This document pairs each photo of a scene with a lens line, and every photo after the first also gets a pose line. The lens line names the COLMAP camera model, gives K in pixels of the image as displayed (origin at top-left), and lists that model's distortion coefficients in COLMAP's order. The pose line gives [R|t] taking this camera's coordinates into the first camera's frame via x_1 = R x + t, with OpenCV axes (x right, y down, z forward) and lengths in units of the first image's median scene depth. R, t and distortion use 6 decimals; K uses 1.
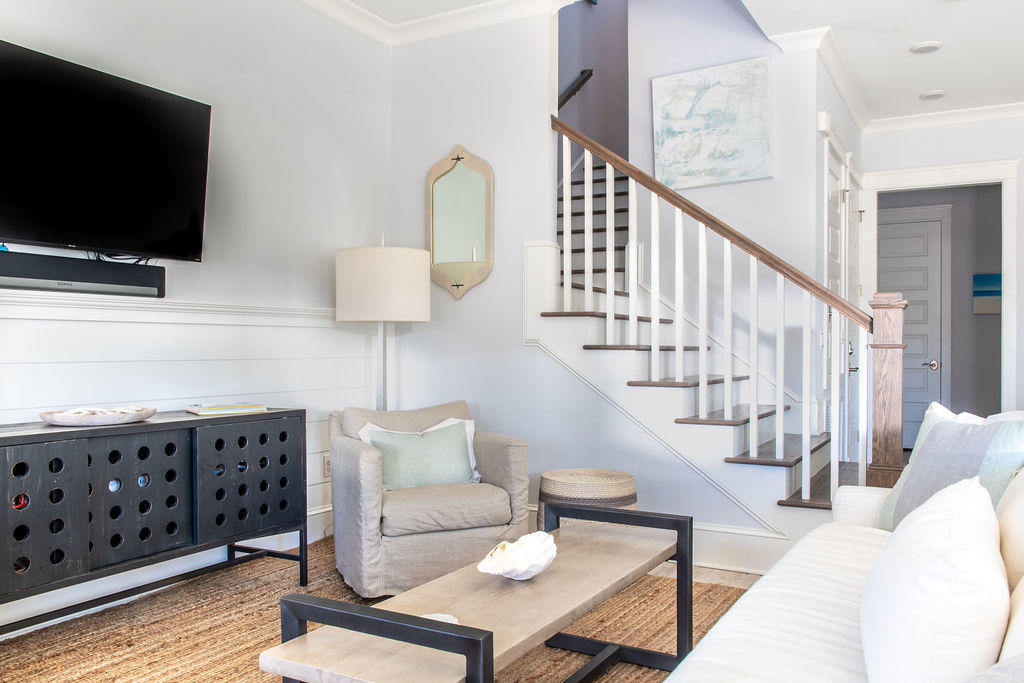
lens RADIAL K [[816.8, 0, 506.9], [0, 816.8, 344.4], [0, 0, 1]] dist [-0.009174, -0.004952]
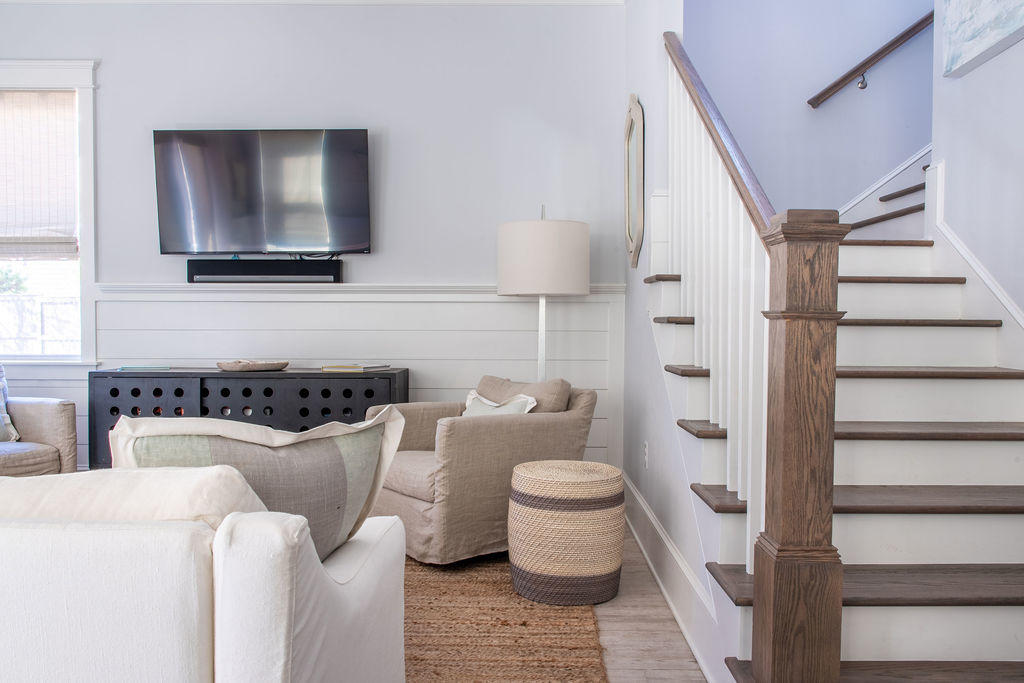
lens RADIAL K [[816.8, 0, 506.5], [0, 816.8, 336.1], [0, 0, 1]] dist [-0.009174, -0.004952]
pose [[0.467049, 0.020747, -0.883988, 0.901835], [0.000716, 0.999716, 0.023841, -0.001760], [0.884231, -0.011768, 0.466901, 0.619826]]
